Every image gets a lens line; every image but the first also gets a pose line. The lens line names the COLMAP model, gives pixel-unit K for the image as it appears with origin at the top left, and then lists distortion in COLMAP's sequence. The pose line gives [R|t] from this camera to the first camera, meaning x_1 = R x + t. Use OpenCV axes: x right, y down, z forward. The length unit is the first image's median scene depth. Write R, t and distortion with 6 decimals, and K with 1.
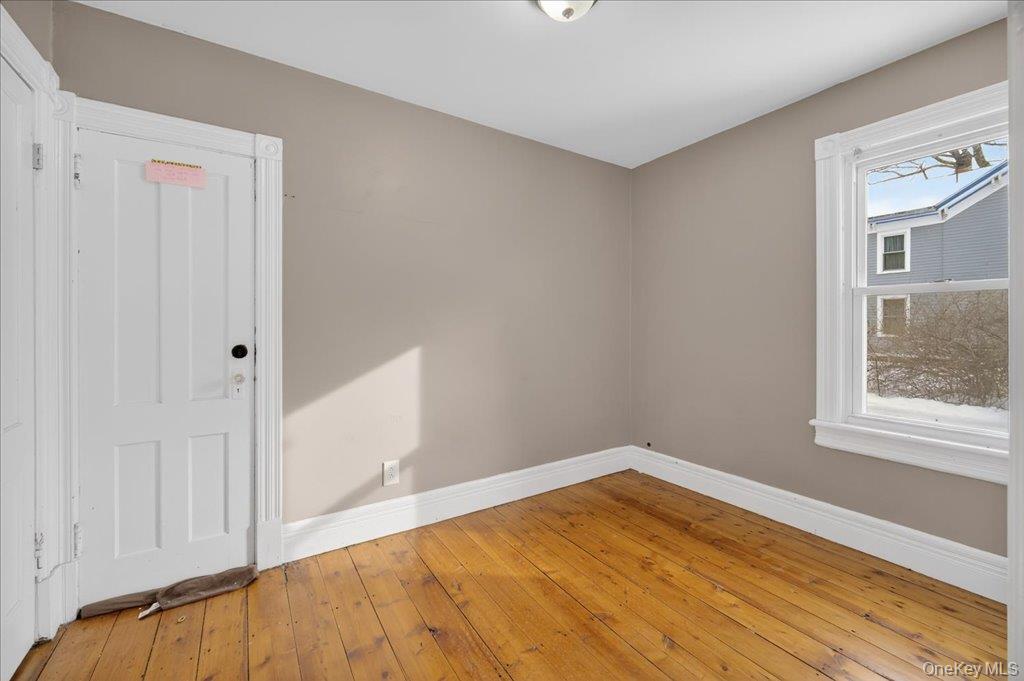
lens RADIAL K [[407.9, 0, 507.7], [0, 407.9, 335.2], [0, 0, 1]] dist [-0.000586, -0.000346]
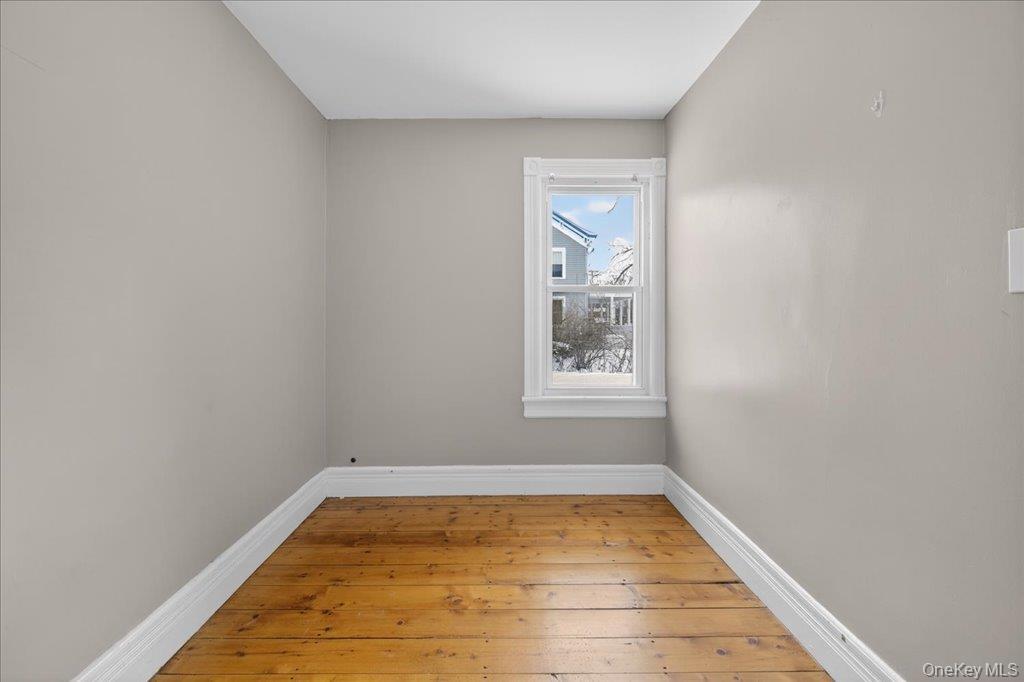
lens RADIAL K [[407.9, 0, 507.7], [0, 407.9, 335.7], [0, 0, 1]] dist [-0.000586, -0.000346]
pose [[0.538625, -0.033425, 0.841882, -0.233445], [0.021030, 0.999435, 0.026226, 0.002404], [-0.842283, 0.003579, 0.539023, 0.401211]]
